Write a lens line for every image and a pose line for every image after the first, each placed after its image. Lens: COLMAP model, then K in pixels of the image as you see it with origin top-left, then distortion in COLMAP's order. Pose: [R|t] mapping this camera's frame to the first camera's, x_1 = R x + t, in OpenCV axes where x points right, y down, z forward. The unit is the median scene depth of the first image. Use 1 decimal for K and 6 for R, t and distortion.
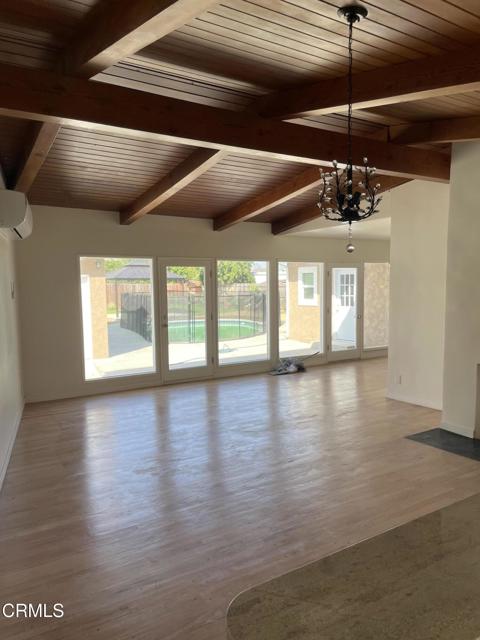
lens RADIAL K [[486.6, 0, 241.8], [0, 486.6, 319.1], [0, 0, 1]] dist [0.002491, -0.068893]
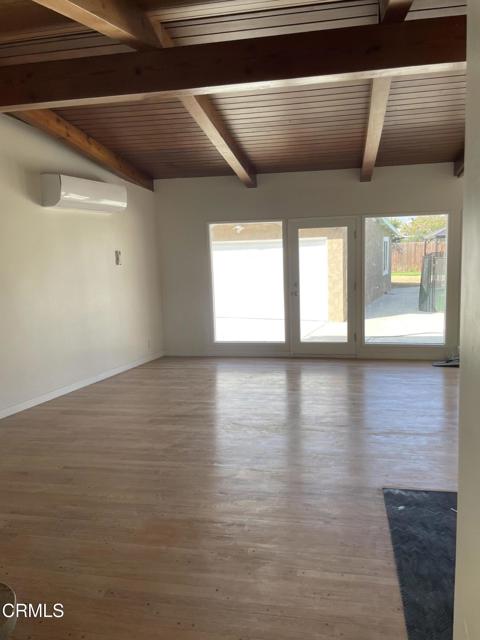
lens RADIAL K [[486.6, 0, 238.7], [0, 486.6, 320.8], [0, 0, 1]] dist [0.002491, -0.068893]
pose [[0.719421, 0.083880, -0.689490, 0.398149], [-0.022665, 0.994988, 0.097396, -0.023661], [0.694204, -0.054442, 0.717717, 0.263760]]
